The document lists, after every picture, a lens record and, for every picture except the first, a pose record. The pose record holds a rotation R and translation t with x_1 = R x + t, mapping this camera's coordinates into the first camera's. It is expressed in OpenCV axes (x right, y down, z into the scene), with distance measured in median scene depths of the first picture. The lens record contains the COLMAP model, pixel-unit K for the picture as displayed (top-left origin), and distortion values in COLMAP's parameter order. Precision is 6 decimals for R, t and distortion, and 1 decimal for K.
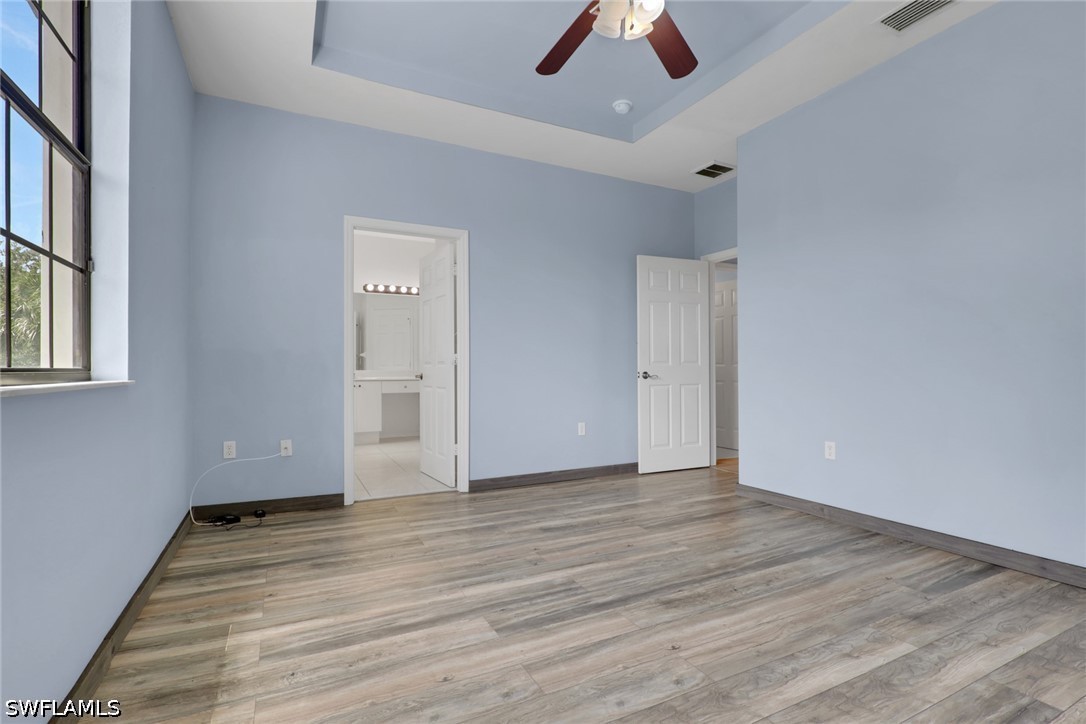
lens RADIAL K [[520.6, 0, 545.1], [0, 520.6, 362.4], [0, 0, 1]] dist [-0.001714, 0.000617]
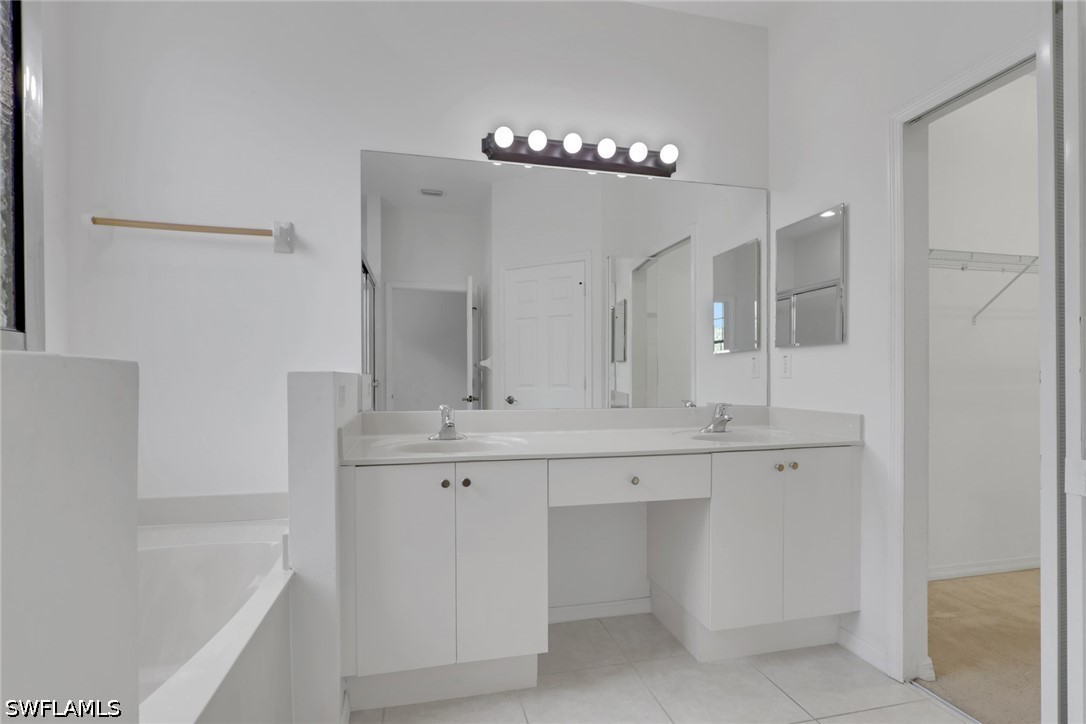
lens RADIAL K [[520.6, 0, 543.9], [0, 520.6, 371.1], [0, 0, 1]] dist [-0.001714, 0.000617]
pose [[0.972784, -0.002891, -0.231697, -0.239774], [0.001953, 0.999989, -0.004281, -0.006362], [0.231707, 0.003712, 0.972779, 0.701134]]
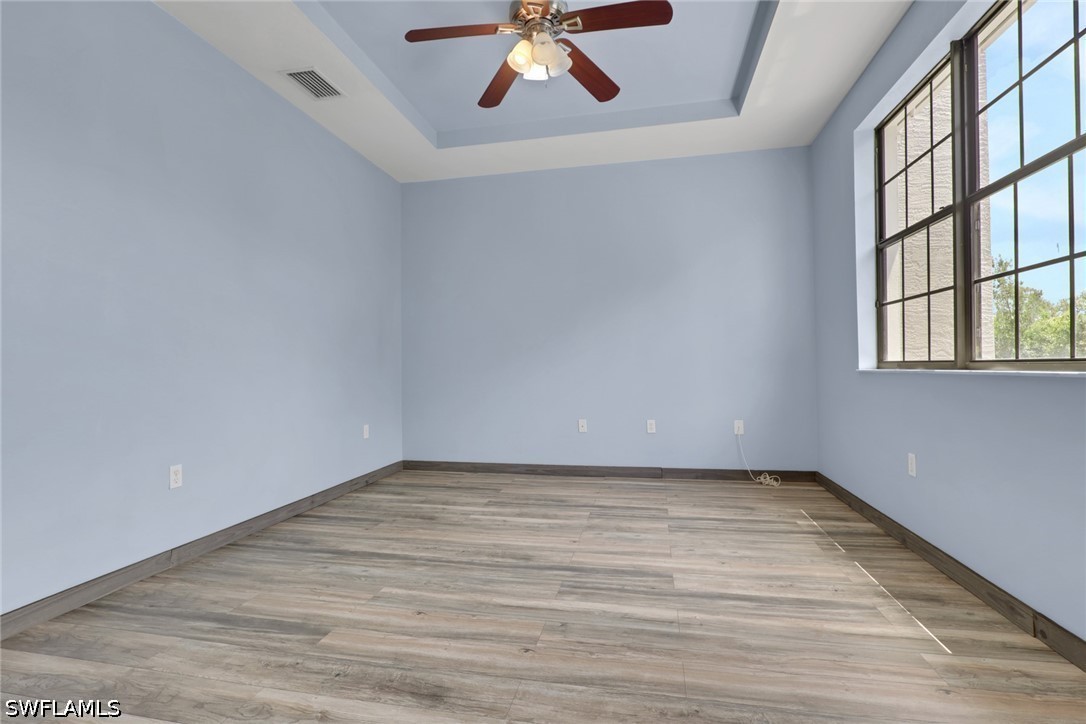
lens RADIAL K [[520.6, 0, 545.1], [0, 520.6, 366.9], [0, 0, 1]] dist [-0.001714, 0.000617]
pose [[-0.785882, 0.013176, 0.618237, -0.541720], [0.005022, 0.999876, -0.014925, 0.029833], [-0.618357, -0.008624, -0.785850, 1.865194]]
